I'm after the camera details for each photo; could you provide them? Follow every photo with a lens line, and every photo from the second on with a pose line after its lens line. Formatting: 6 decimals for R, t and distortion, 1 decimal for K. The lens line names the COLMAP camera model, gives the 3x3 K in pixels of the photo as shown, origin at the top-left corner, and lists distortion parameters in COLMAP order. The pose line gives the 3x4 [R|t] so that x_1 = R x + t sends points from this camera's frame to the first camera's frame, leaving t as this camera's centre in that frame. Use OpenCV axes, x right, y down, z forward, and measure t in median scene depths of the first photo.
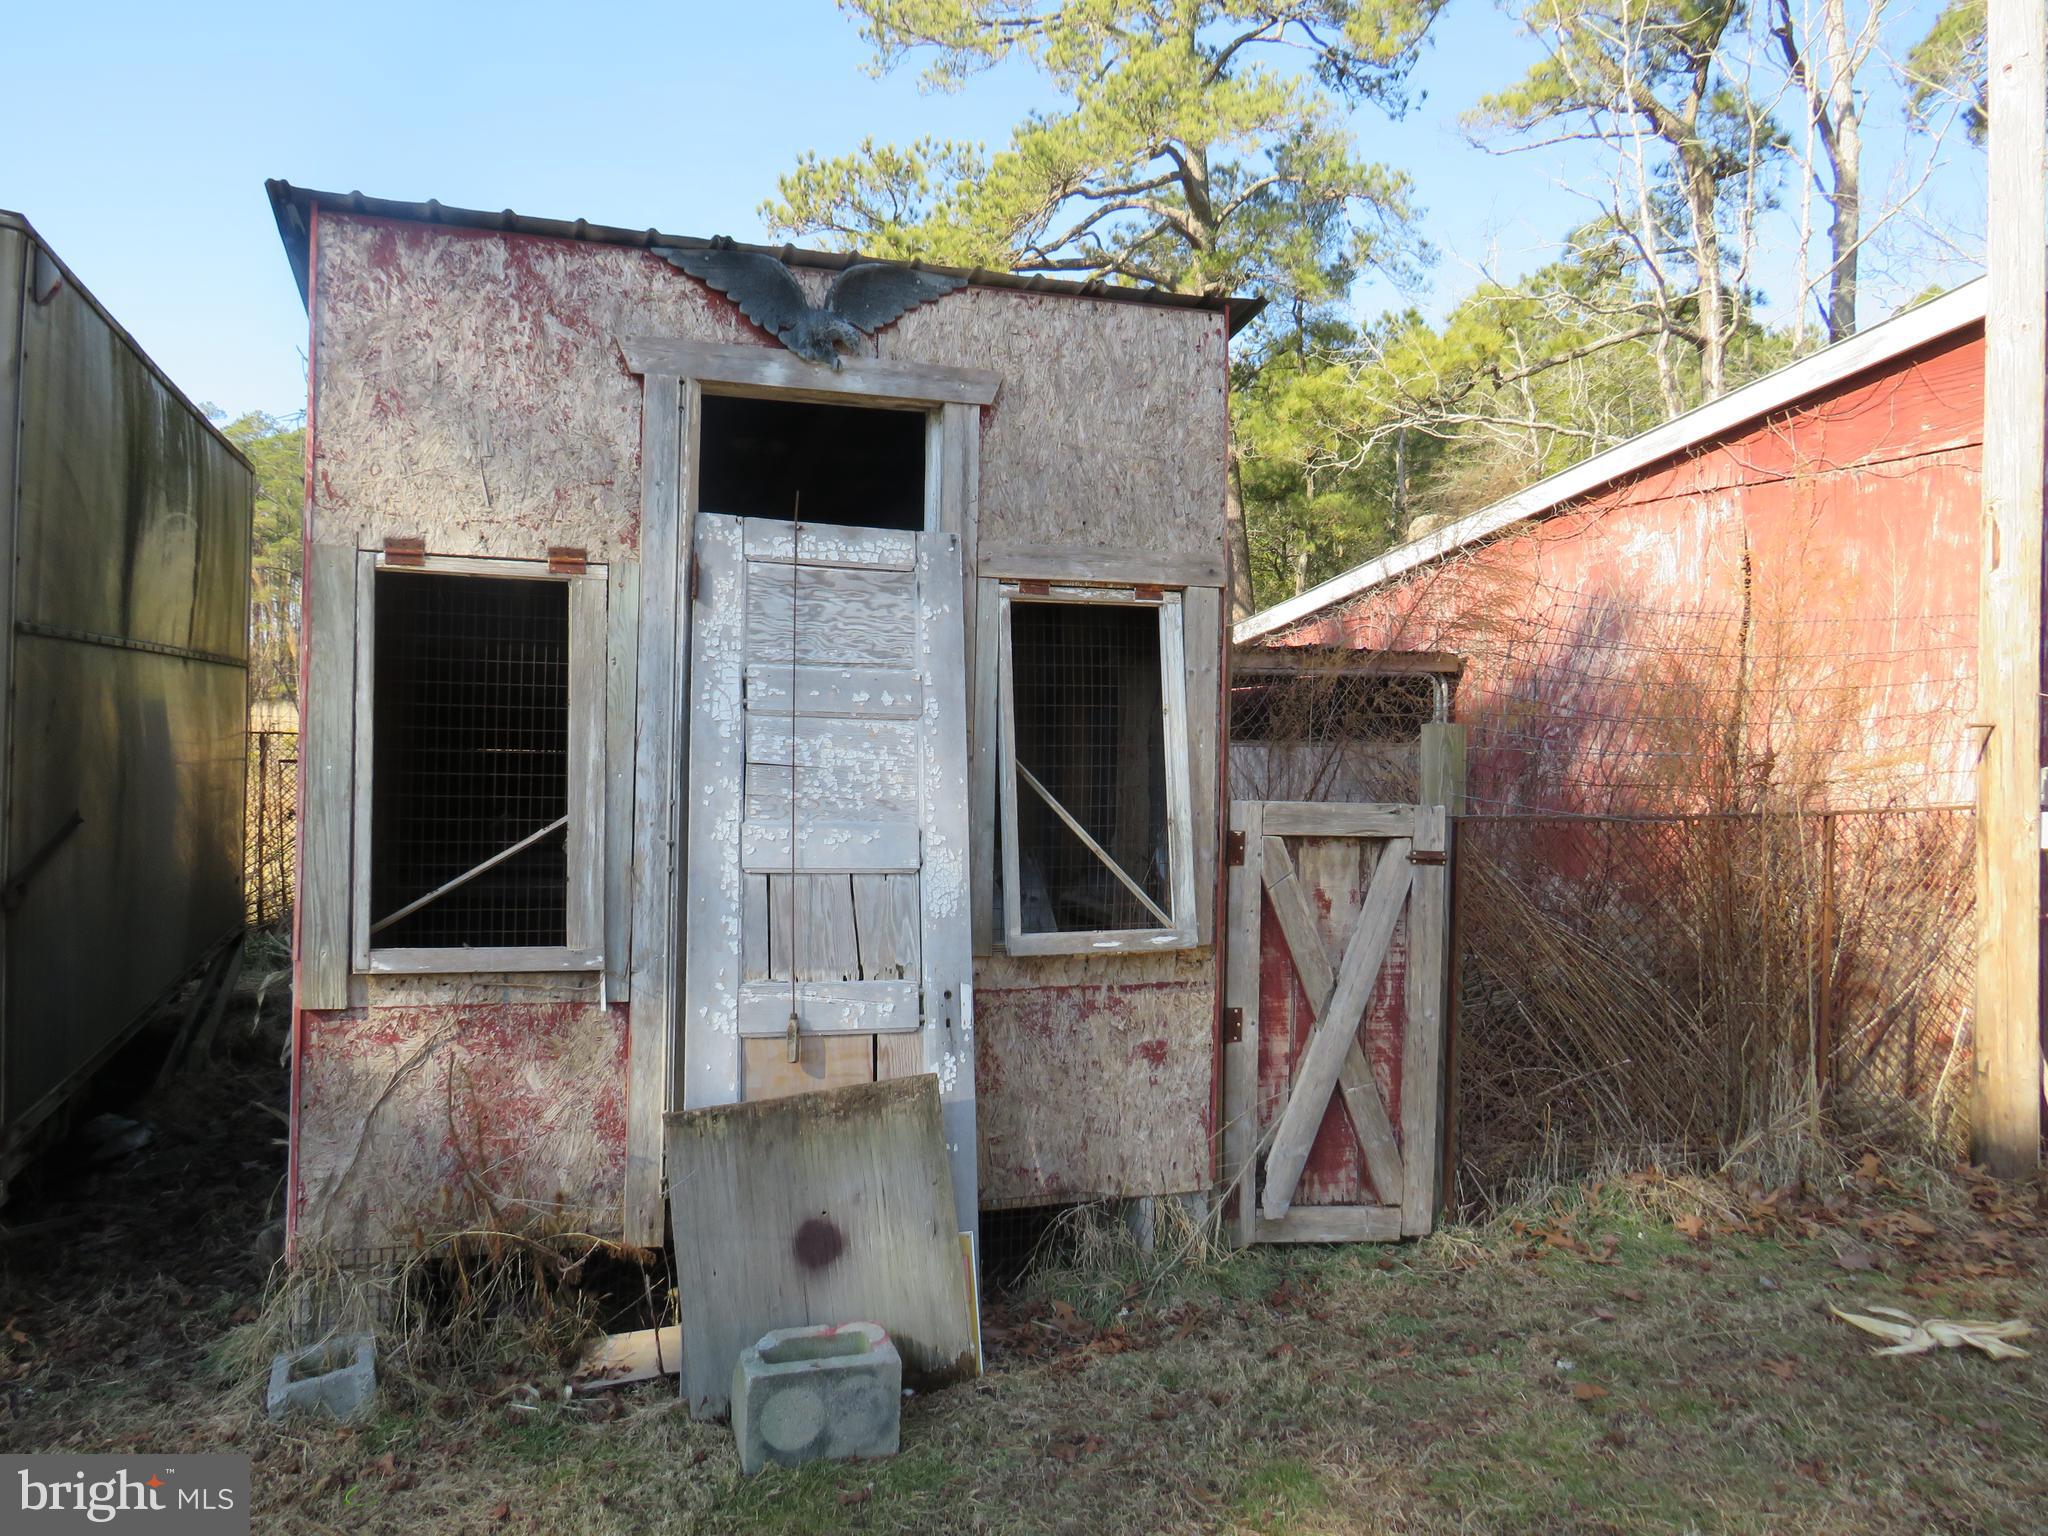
lens RADIAL K [[1414.0, 0, 1018.5], [0, 1414.0, 753.4], [0, 0, 1]] dist [-0.043023, 0.012649]
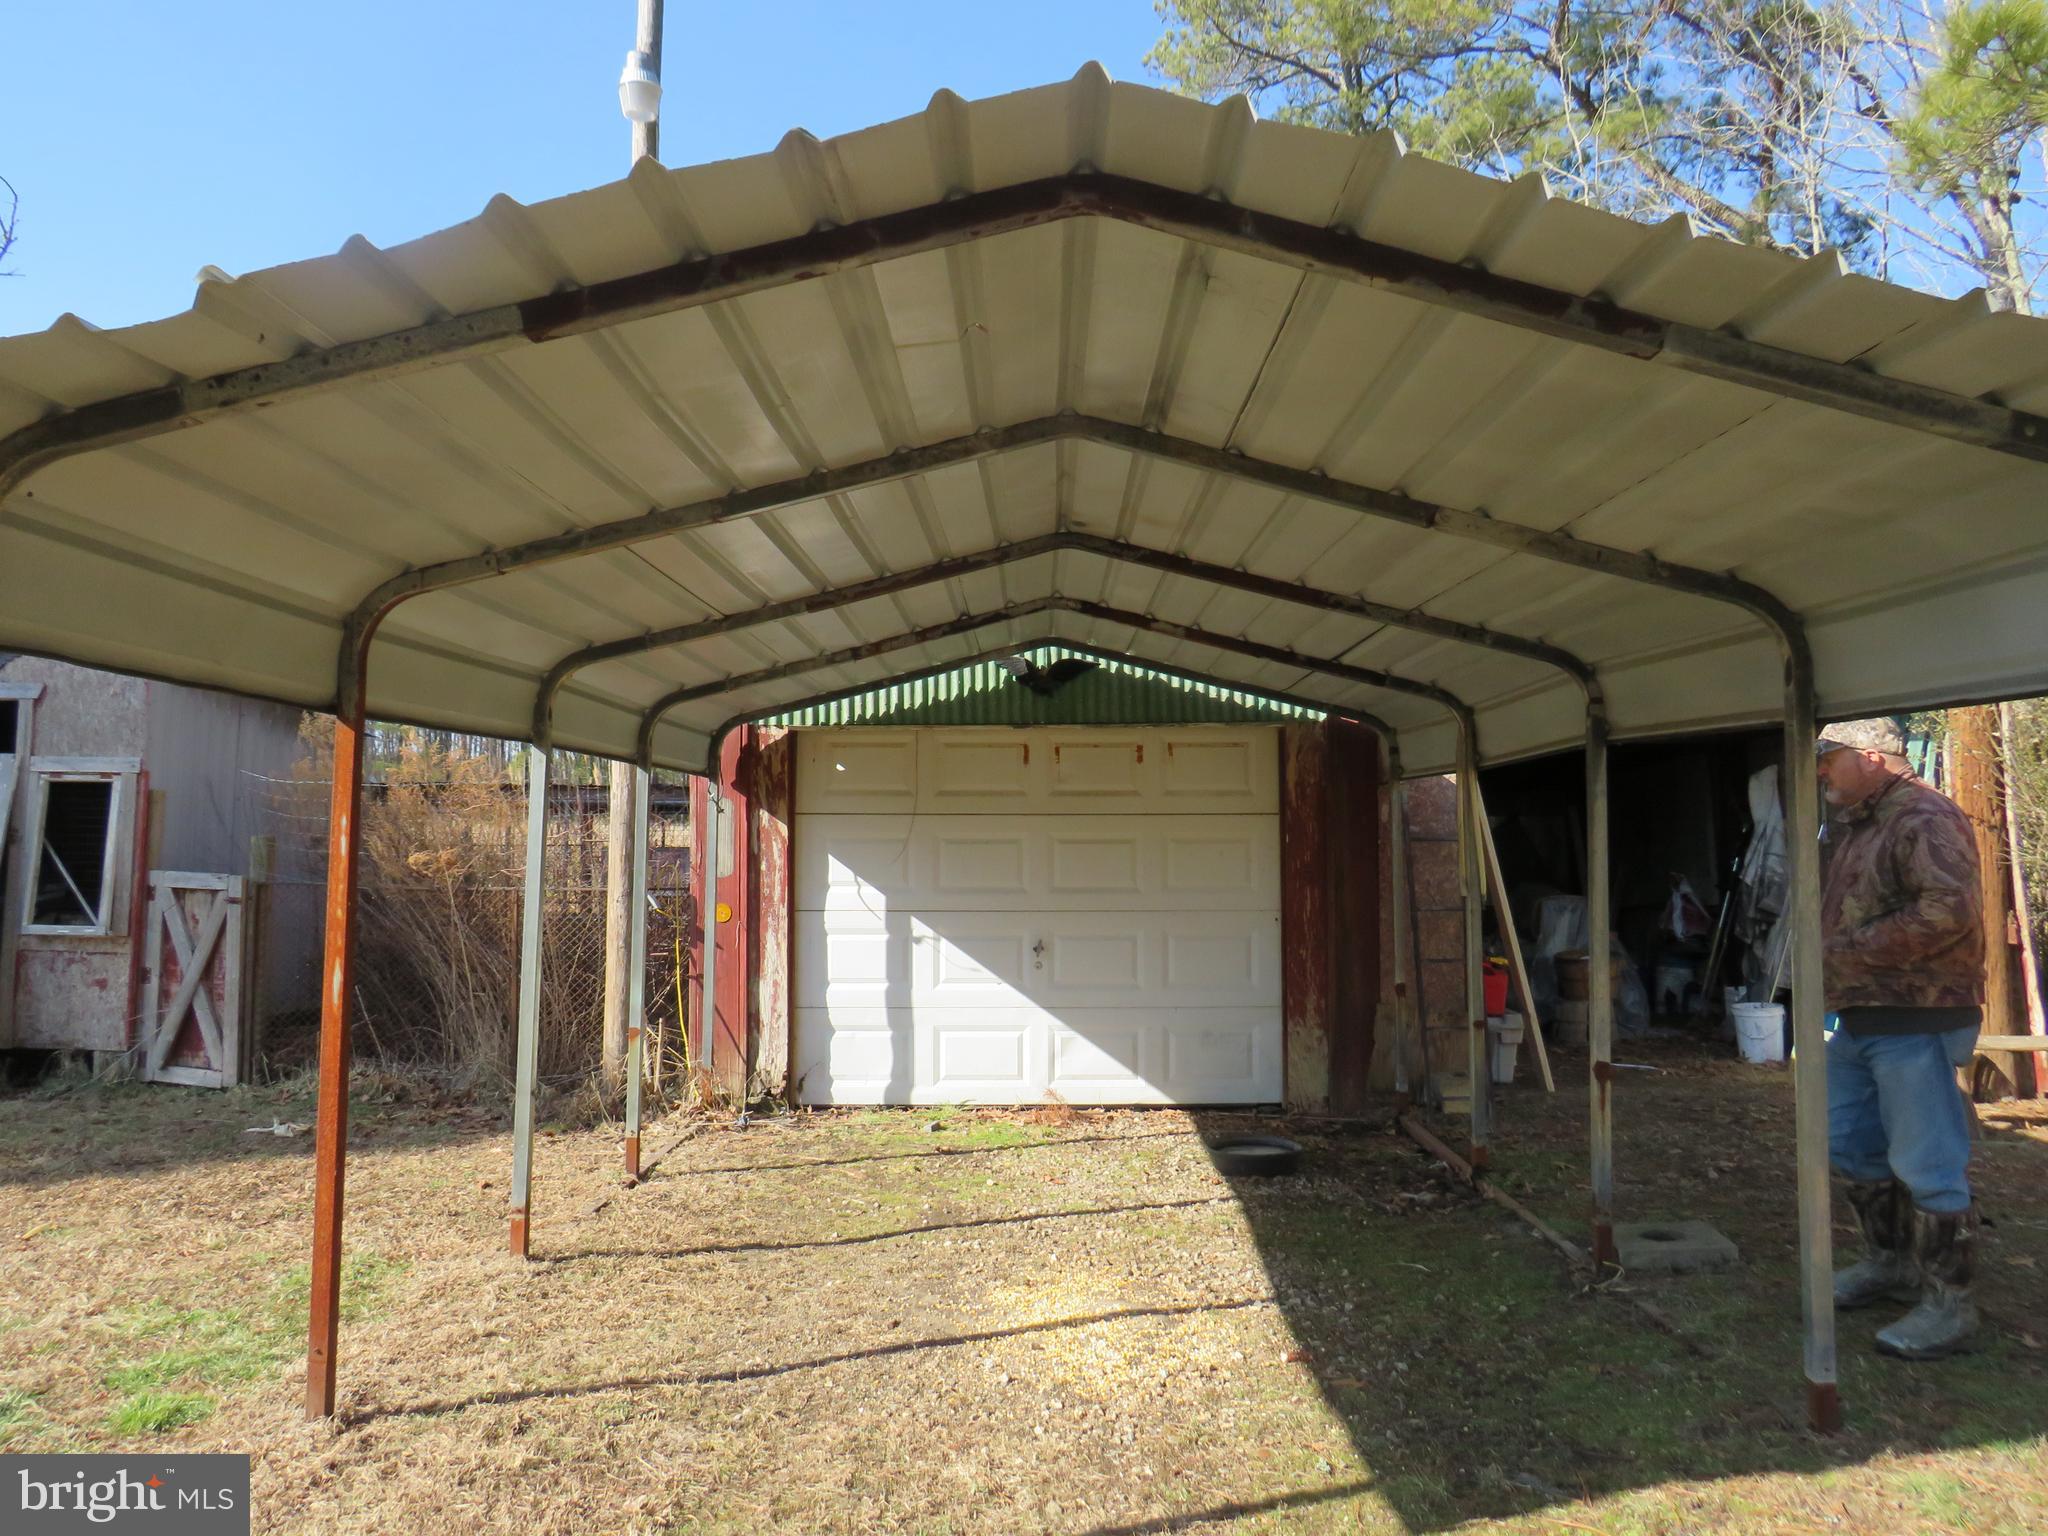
lens RADIAL K [[1414.0, 0, 1013.6], [0, 1414.0, 750.2], [0, 0, 1]] dist [-0.043023, 0.012649]
pose [[0.924398, -0.026716, -0.380492, 2.144496], [-0.002645, 0.997071, -0.076436, 0.009573], [0.381419, 0.071664, 0.921620, -0.460377]]
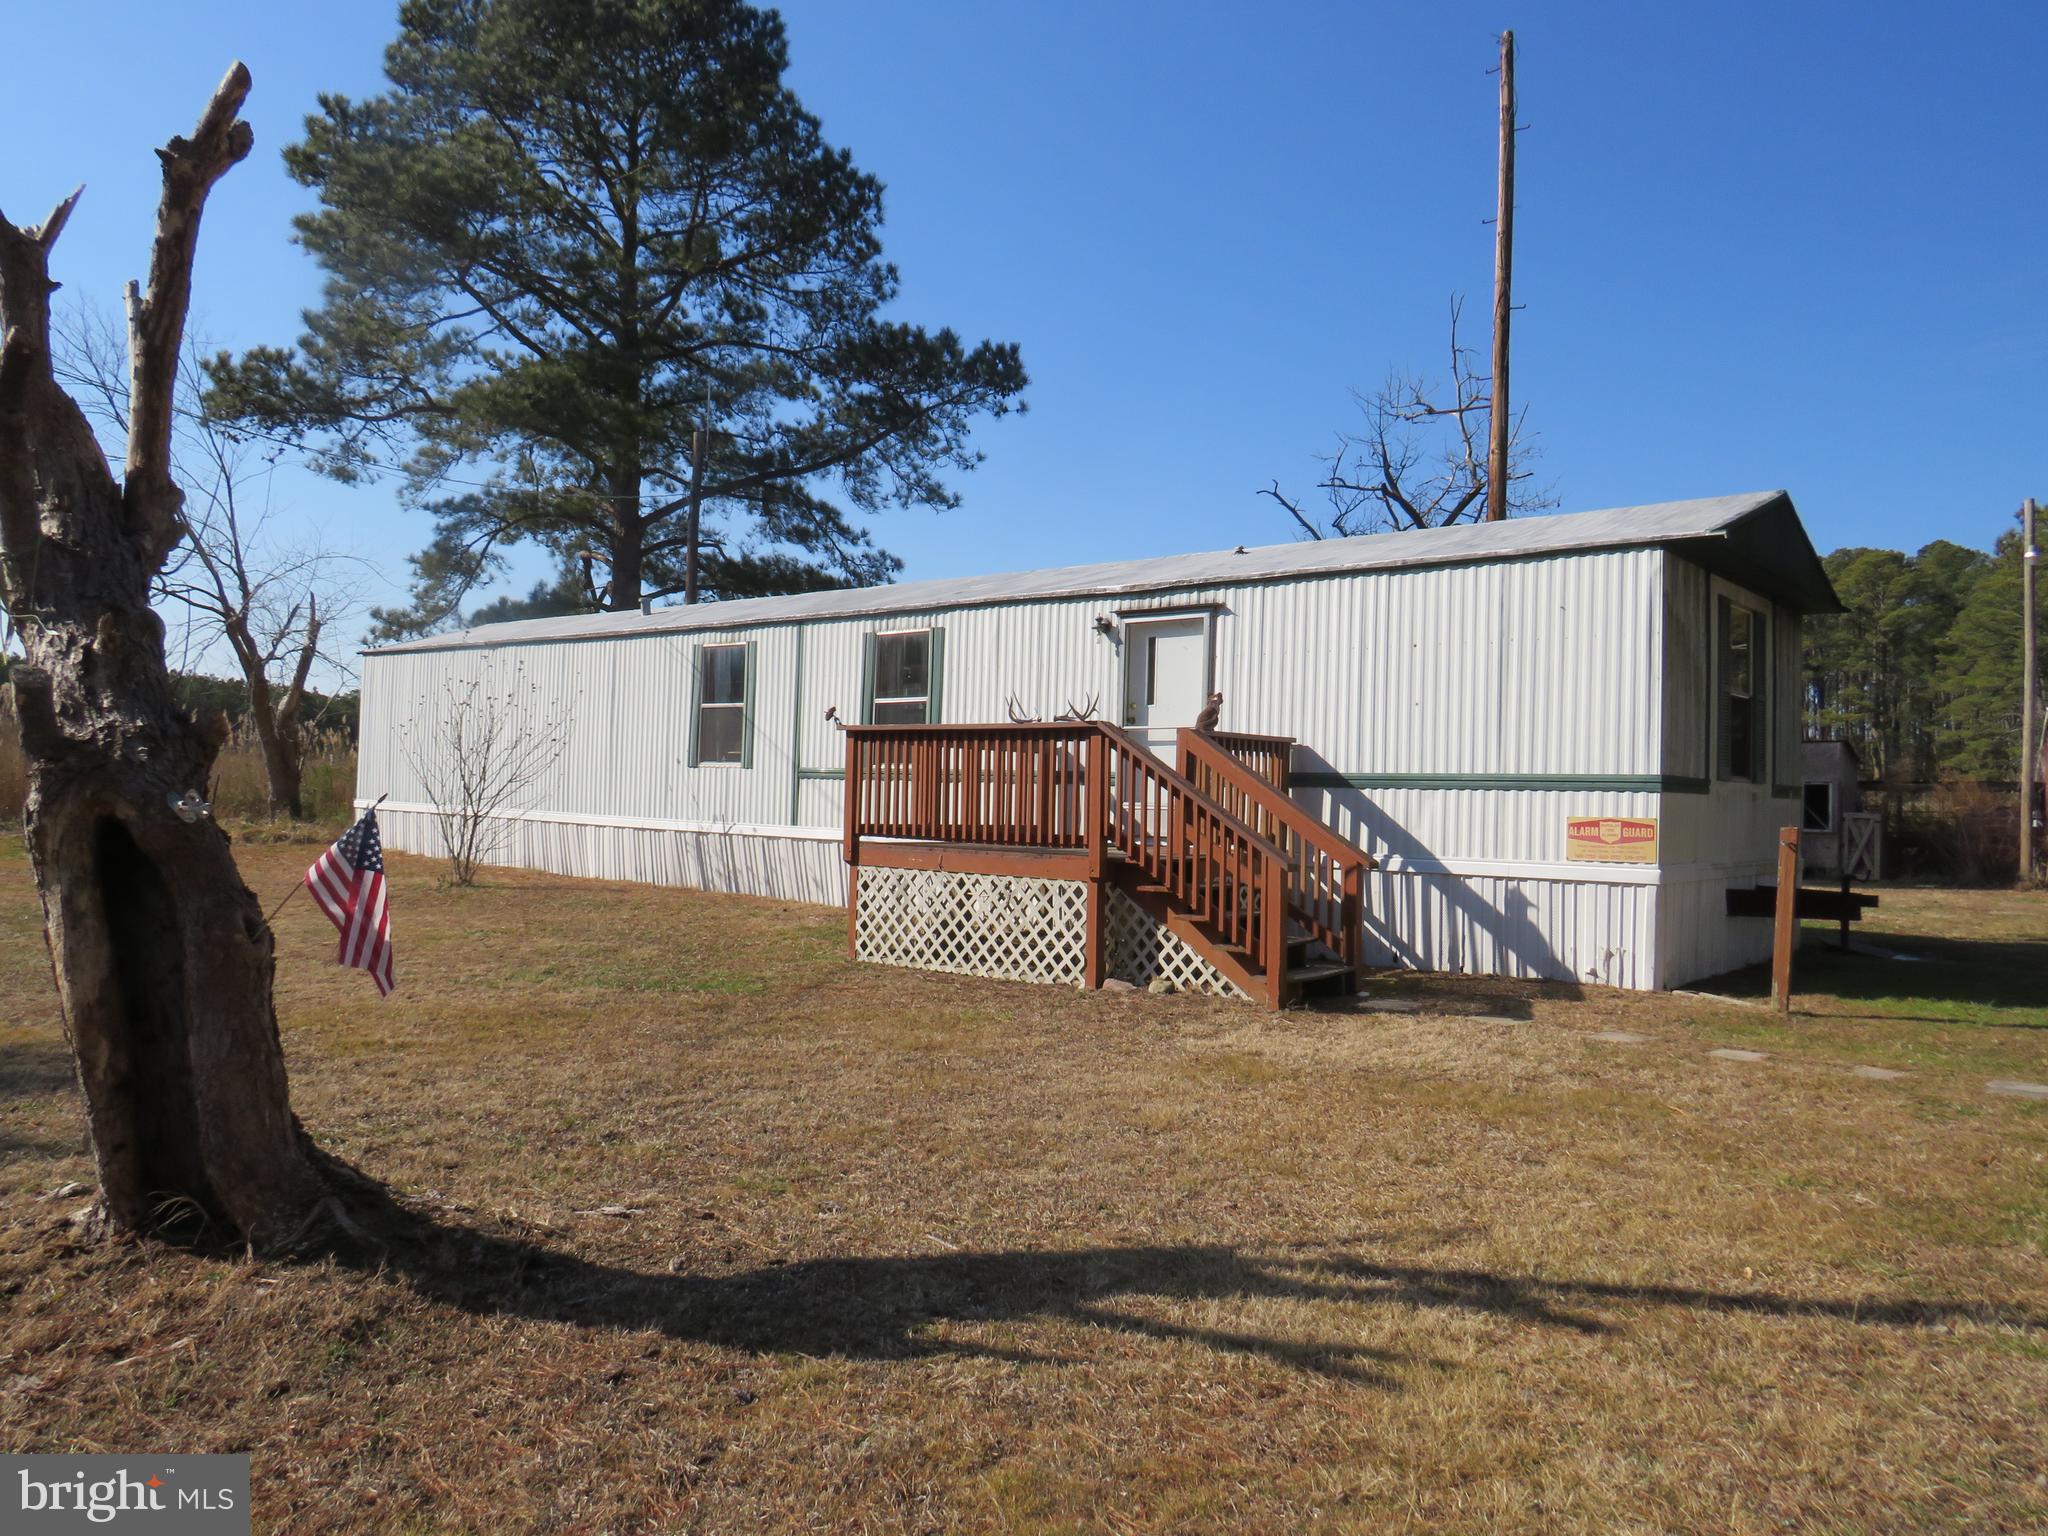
lens RADIAL K [[1414.0, 0, 1017.4], [0, 1414.0, 772.8], [0, 0, 1]] dist [-0.043023, 0.012649]
pose [[0.546114, -0.018094, -0.837515, 3.538620], [-0.020422, 0.999182, -0.034903, 0.155425], [0.837462, 0.036165, 0.545298, -5.879297]]
